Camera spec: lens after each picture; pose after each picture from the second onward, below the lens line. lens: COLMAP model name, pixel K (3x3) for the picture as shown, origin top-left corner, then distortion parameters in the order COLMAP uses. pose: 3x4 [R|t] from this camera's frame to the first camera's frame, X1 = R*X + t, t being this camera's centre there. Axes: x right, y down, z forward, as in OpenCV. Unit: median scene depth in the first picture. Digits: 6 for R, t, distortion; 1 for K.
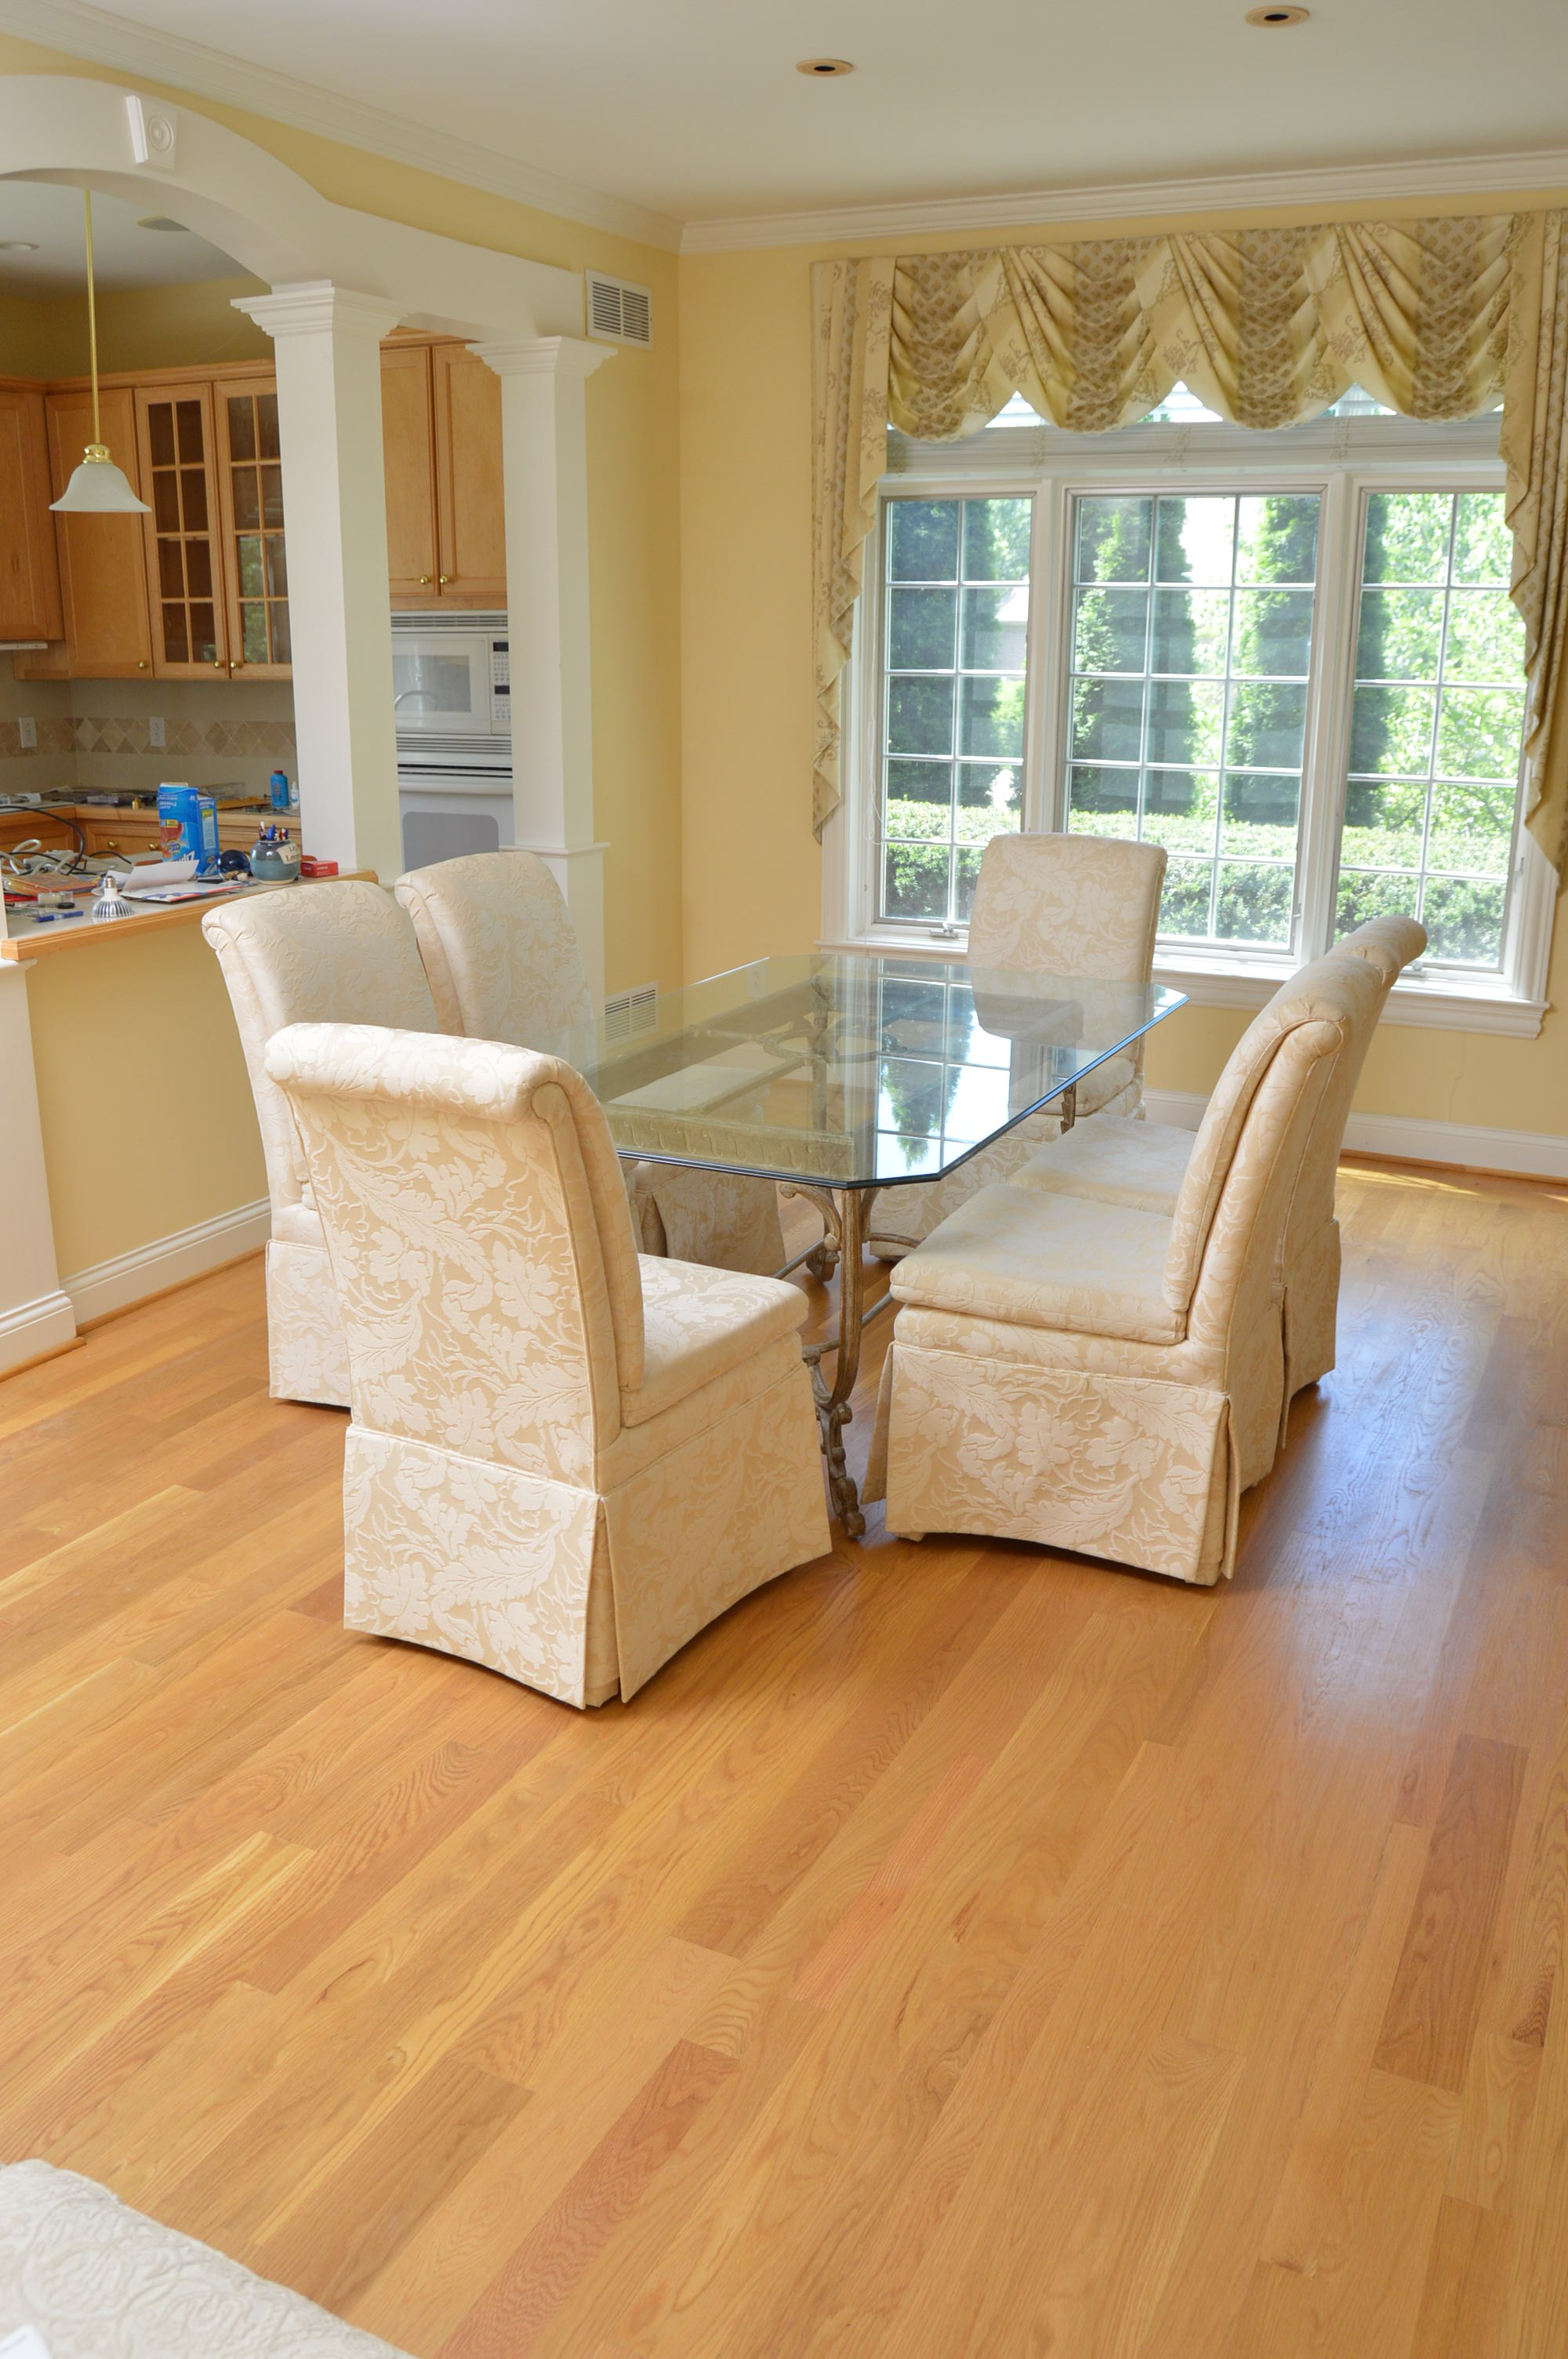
lens RADIAL K [[1858.9, 0, 767.5], [0, 1858.9, 1180.3], [0, 0, 1]] dist [-0.087295, -0.001038]
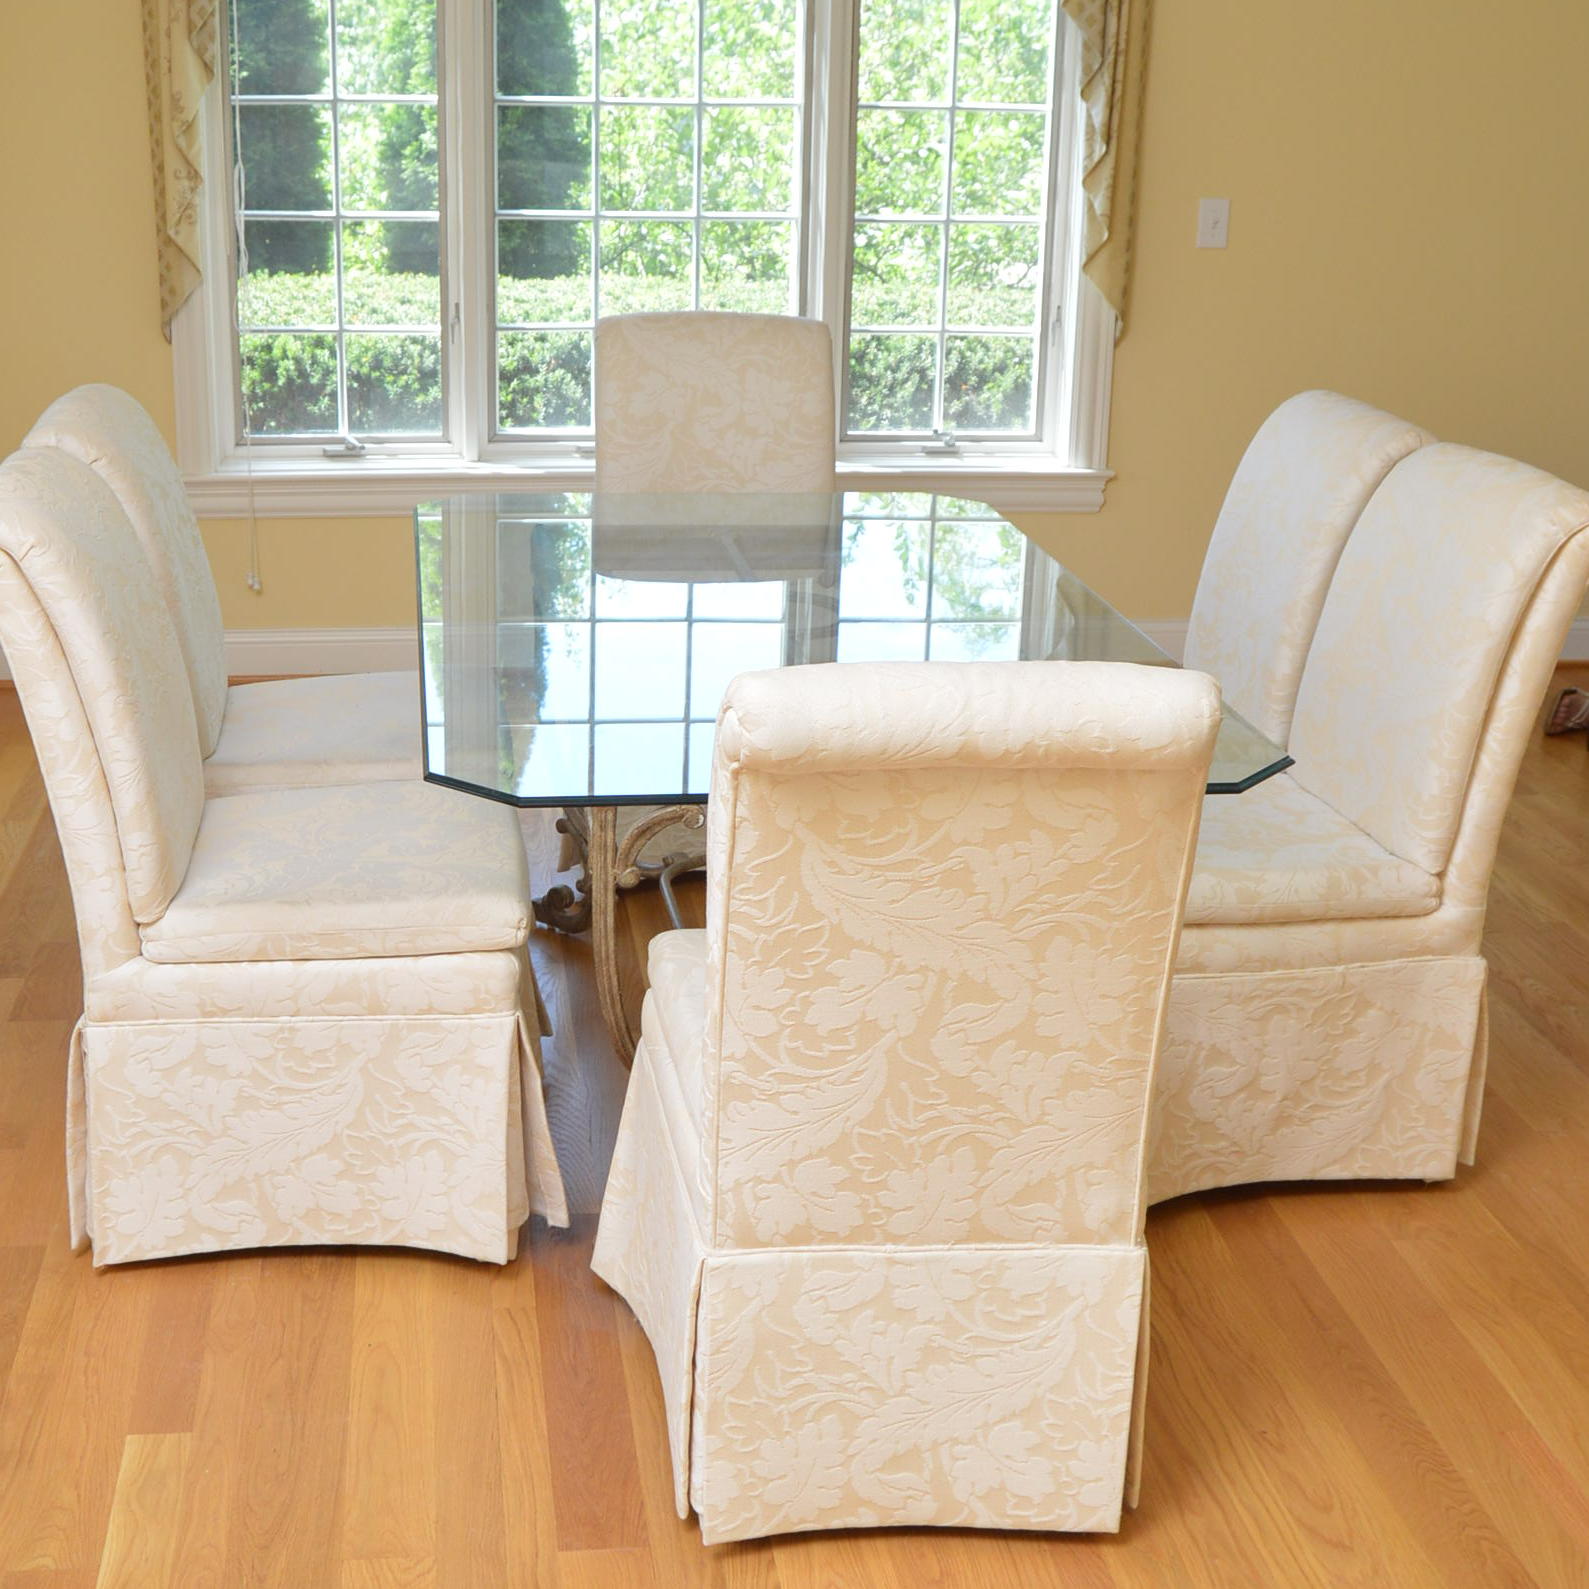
lens RADIAL K [[2384.4, 0, 721.7], [0, 2384.4, 791.9], [0, 0, 1]] dist [-0.150356, 0.425988]
pose [[0.835847, -0.157211, 0.525970, -0.610429], [0.141892, 0.987429, 0.069650, -0.087691], [-0.530307, 0.016414, 0.847647, 0.239775]]
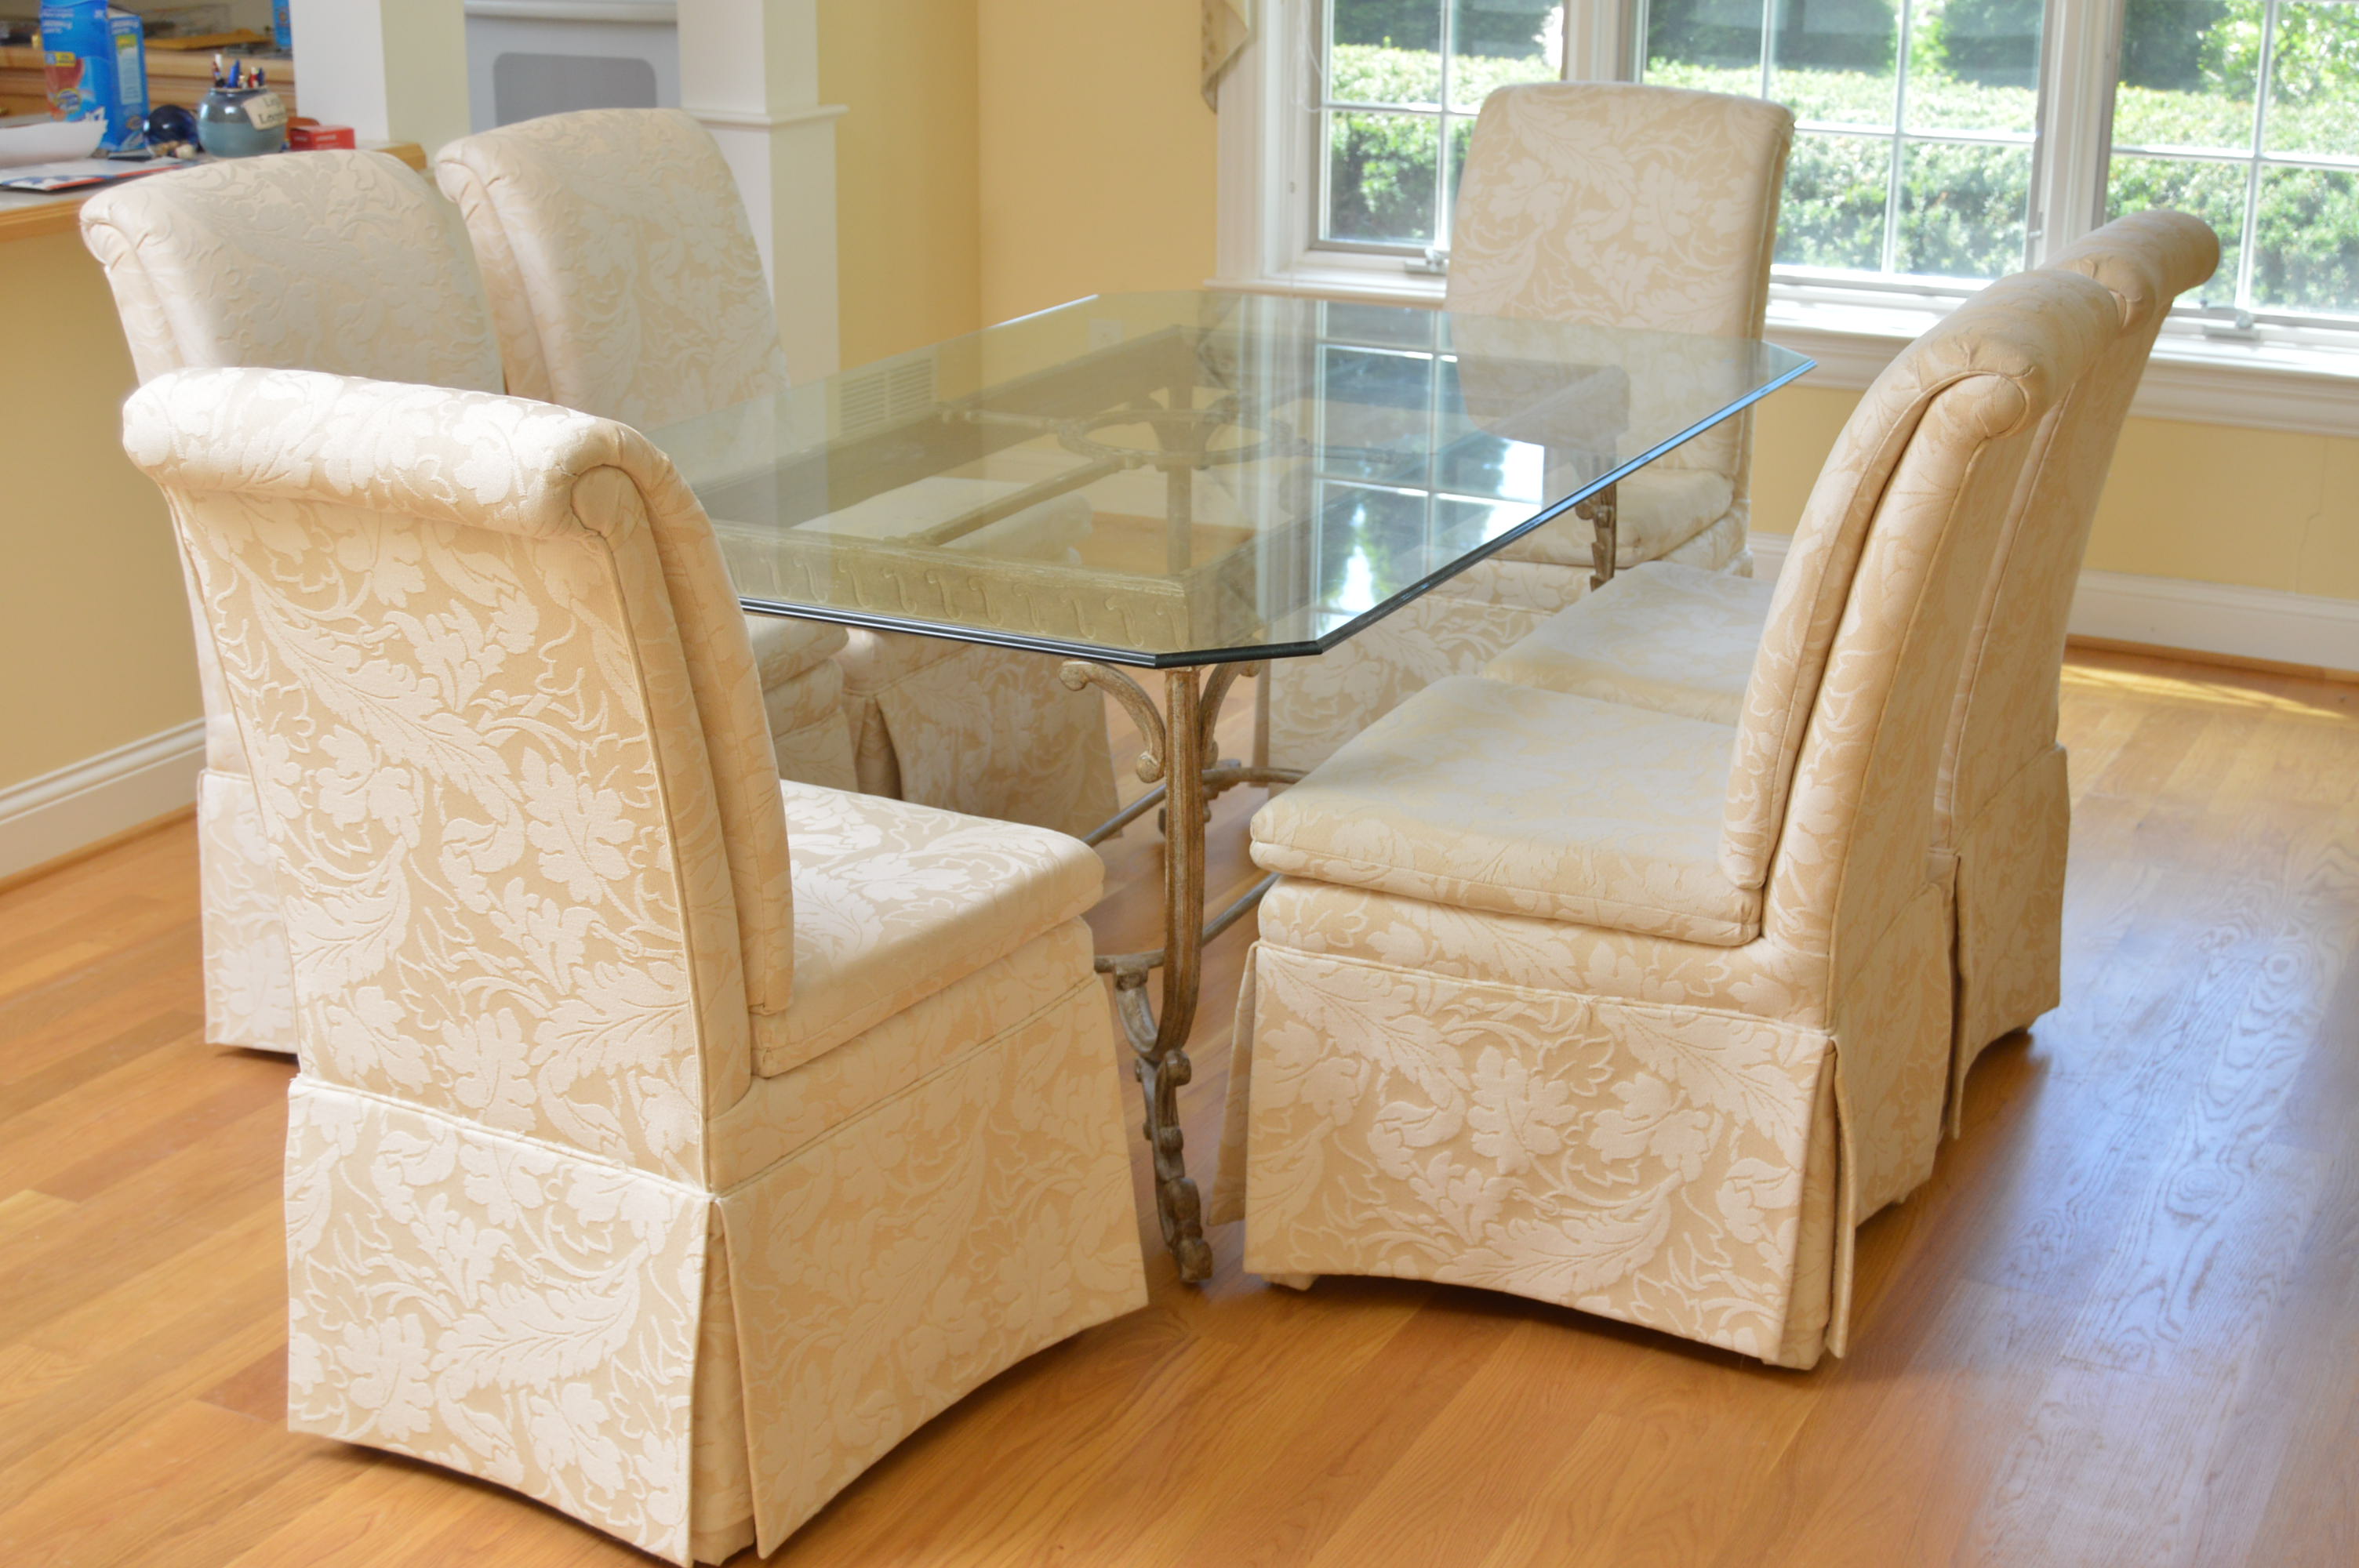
lens RADIAL K [[3163.8, 0, 1179.5], [0, 3163.8, 784.0], [0, 0, 1]] dist [-0.042231, -0.019737]
pose [[0.999961, 0.004580, -0.007524, 0.052533], [-0.004438, 0.999814, 0.018775, 0.020518], [0.007609, -0.018741, 0.999795, 0.020990]]
